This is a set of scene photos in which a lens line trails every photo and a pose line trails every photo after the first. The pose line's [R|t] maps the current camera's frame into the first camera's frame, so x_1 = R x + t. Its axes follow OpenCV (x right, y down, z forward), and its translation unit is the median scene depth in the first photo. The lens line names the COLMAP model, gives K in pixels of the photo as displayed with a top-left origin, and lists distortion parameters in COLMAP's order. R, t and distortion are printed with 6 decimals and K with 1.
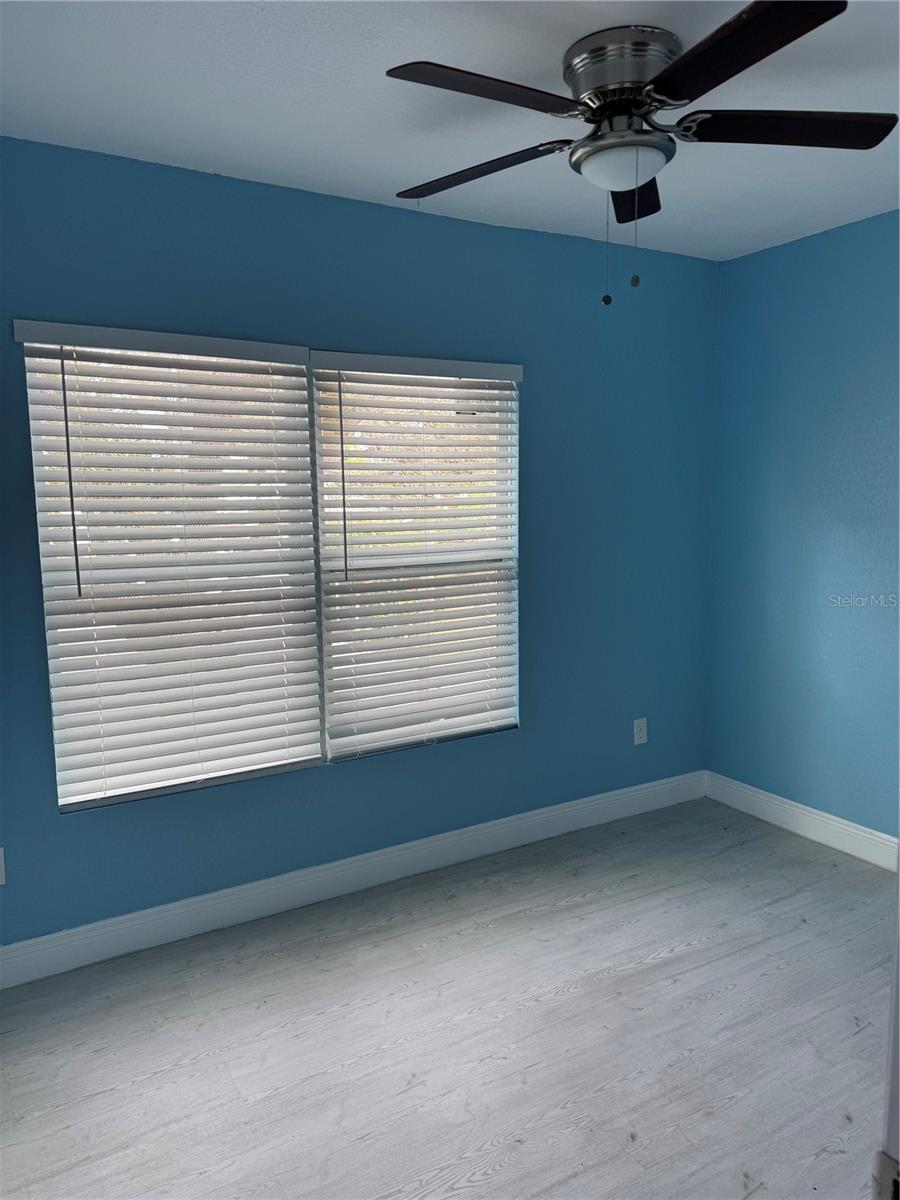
lens RADIAL K [[855.9, 0, 452.4], [0, 855.9, 622.6], [0, 0, 1]] dist [0.076651, -0.101021]
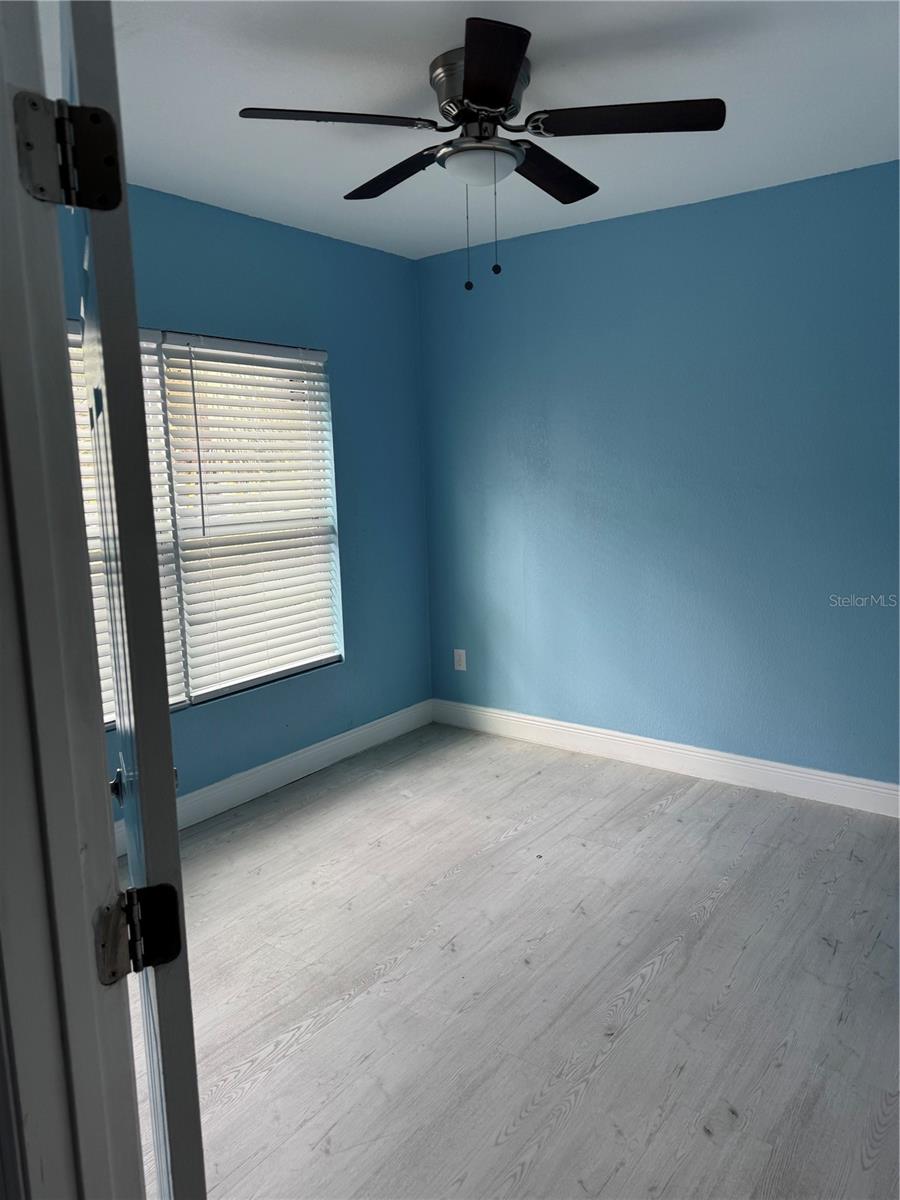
lens RADIAL K [[853.2, 0, 450.0], [0, 853.2, 600.0], [0, 0, 1]] dist [0.102310, -0.095415]
pose [[0.921928, -0.056471, 0.383223, -0.240617], [0.052104, 0.998404, 0.021776, 0.023663], [-0.383841, -0.000109, 0.923399, -0.150711]]
